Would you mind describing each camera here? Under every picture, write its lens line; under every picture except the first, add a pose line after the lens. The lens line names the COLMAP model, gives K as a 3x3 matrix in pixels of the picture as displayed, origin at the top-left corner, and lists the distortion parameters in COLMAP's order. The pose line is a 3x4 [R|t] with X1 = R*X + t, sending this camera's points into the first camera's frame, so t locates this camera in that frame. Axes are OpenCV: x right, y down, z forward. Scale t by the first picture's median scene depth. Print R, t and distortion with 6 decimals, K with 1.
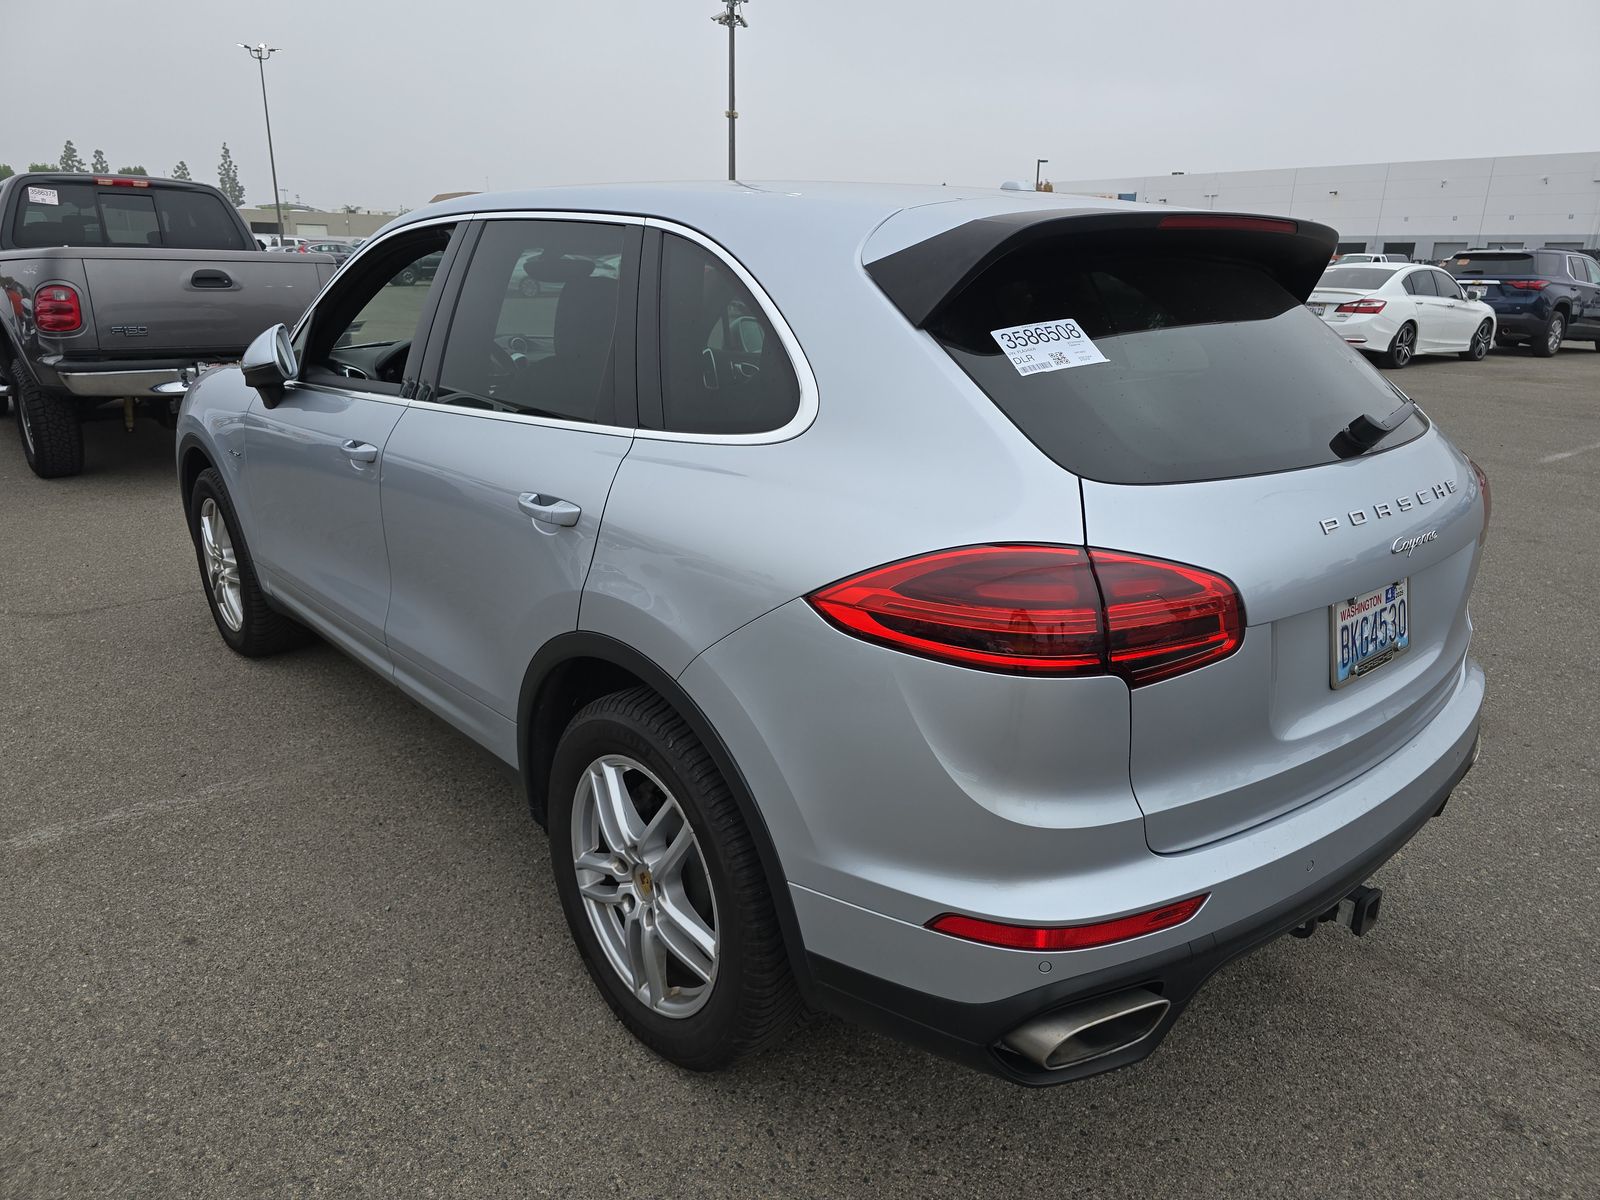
lens RADIAL K [[1094.4, 0, 808.9], [0, 1094.4, 608.4], [0, 0, 1]] dist [0.045209, -0.042631]
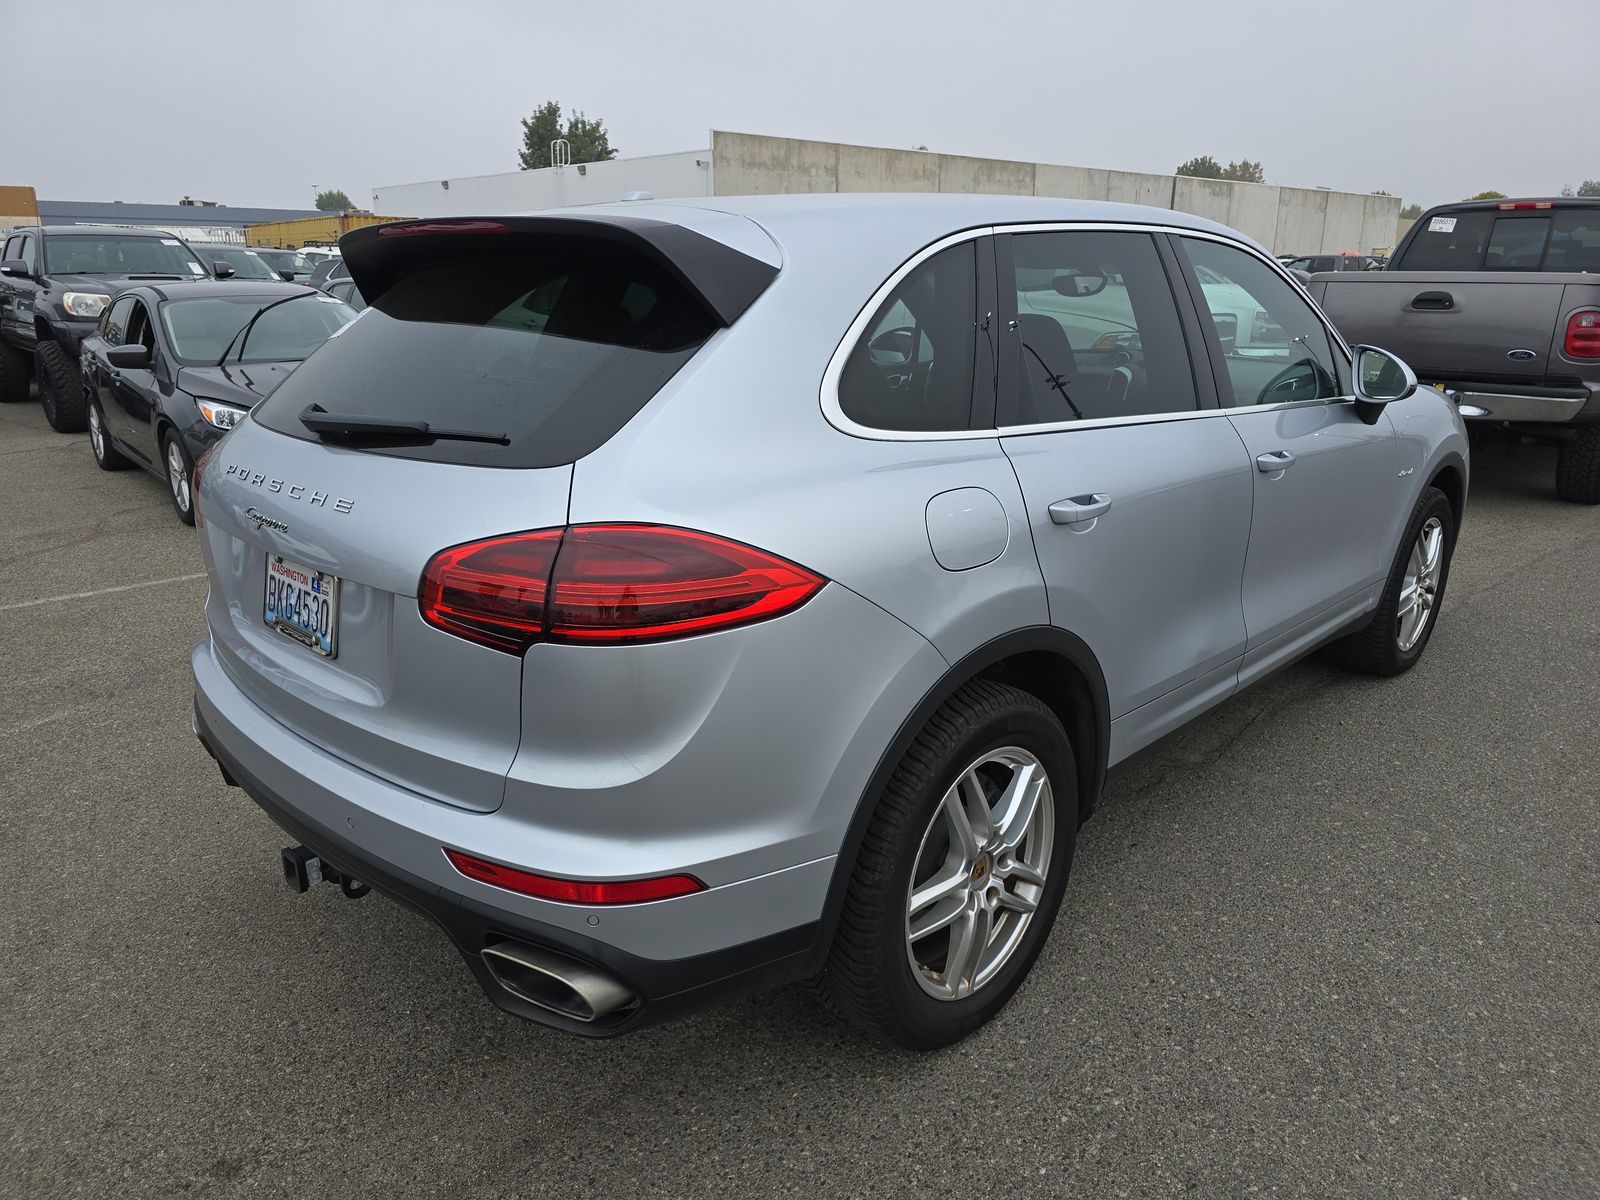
lens RADIAL K [[1113.7, 0, 800.0], [0, 1113.7, 600.0], [0, 0, 1]] dist [0.032279, -0.042618]
pose [[0.057837, 0.262586, -0.963174, 1.498852], [-0.296033, 0.925907, 0.234650, -0.362330], [0.953425, 0.271559, 0.131286, 1.248532]]
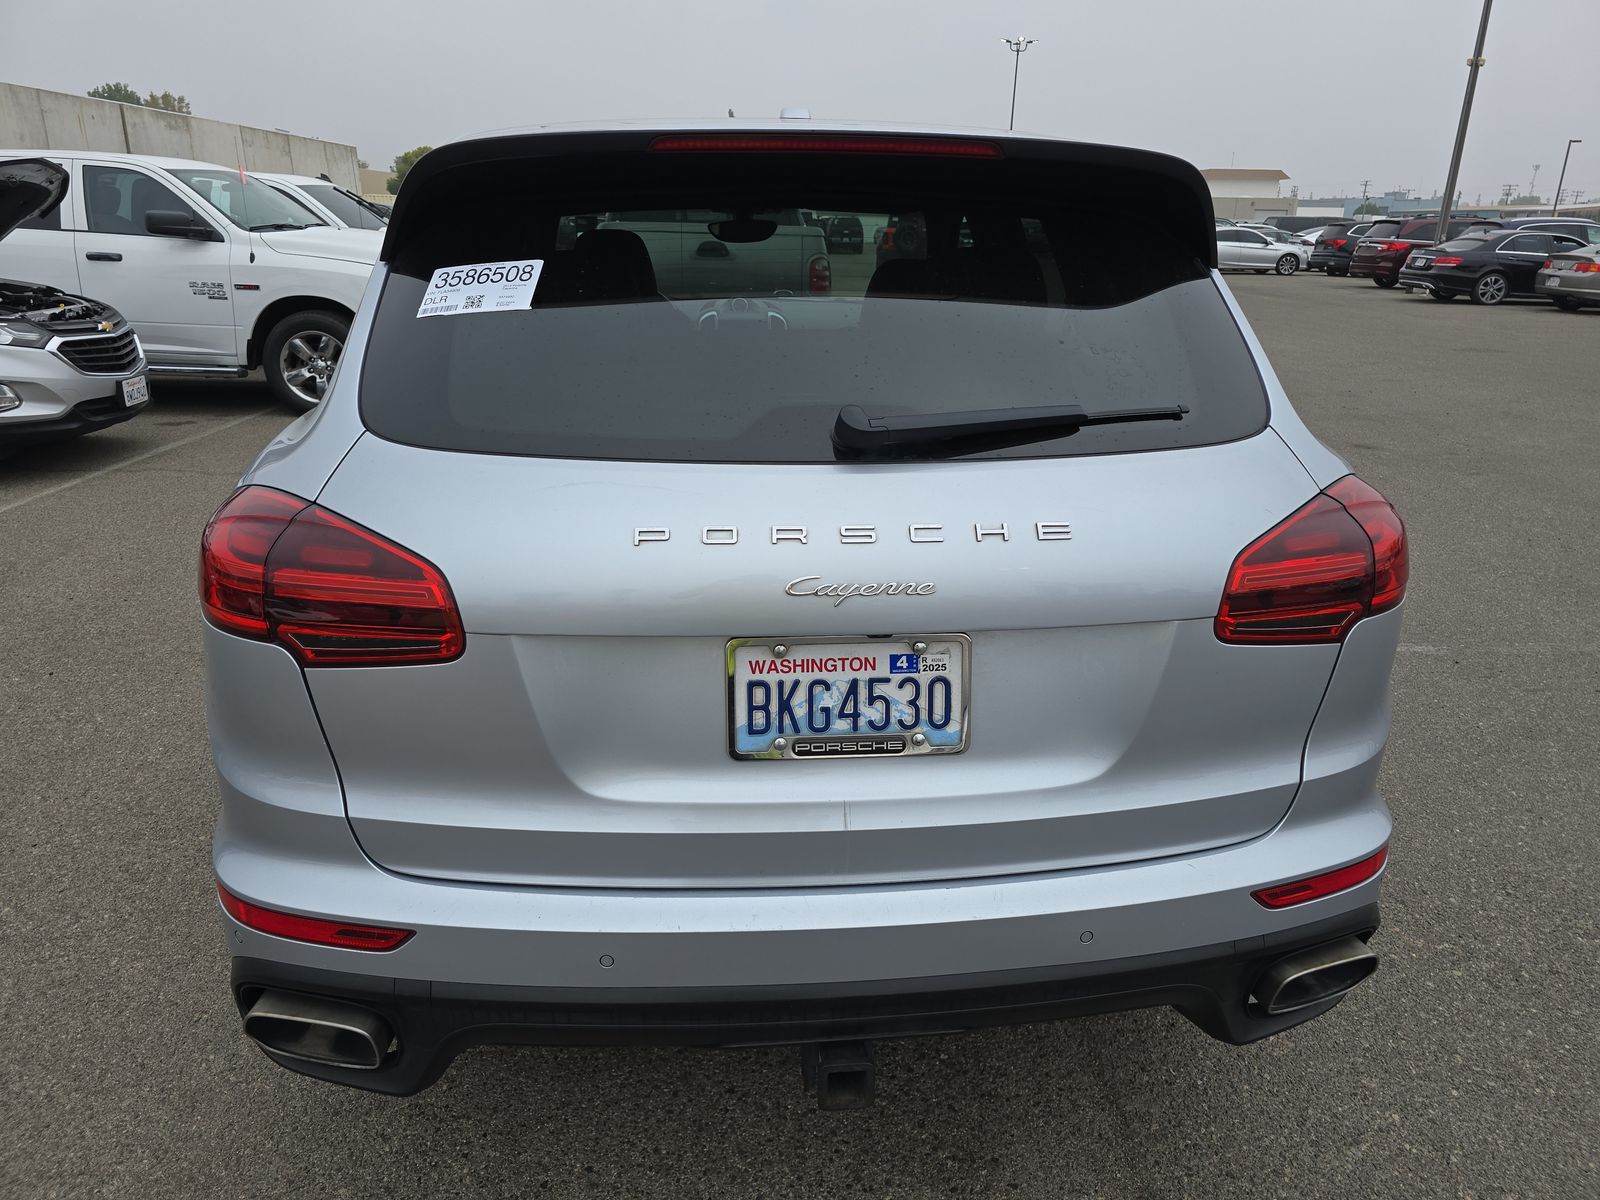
lens RADIAL K [[1094.4, 0, 808.9], [0, 1094.4, 608.4], [0, 0, 1]] dist [0.045209, -0.042631]
pose [[0.805063, 0.189556, -0.562087, 0.835516], [-0.180559, 0.980911, 0.072187, -0.083403], [0.565041, 0.043375, 0.823922, 0.367761]]
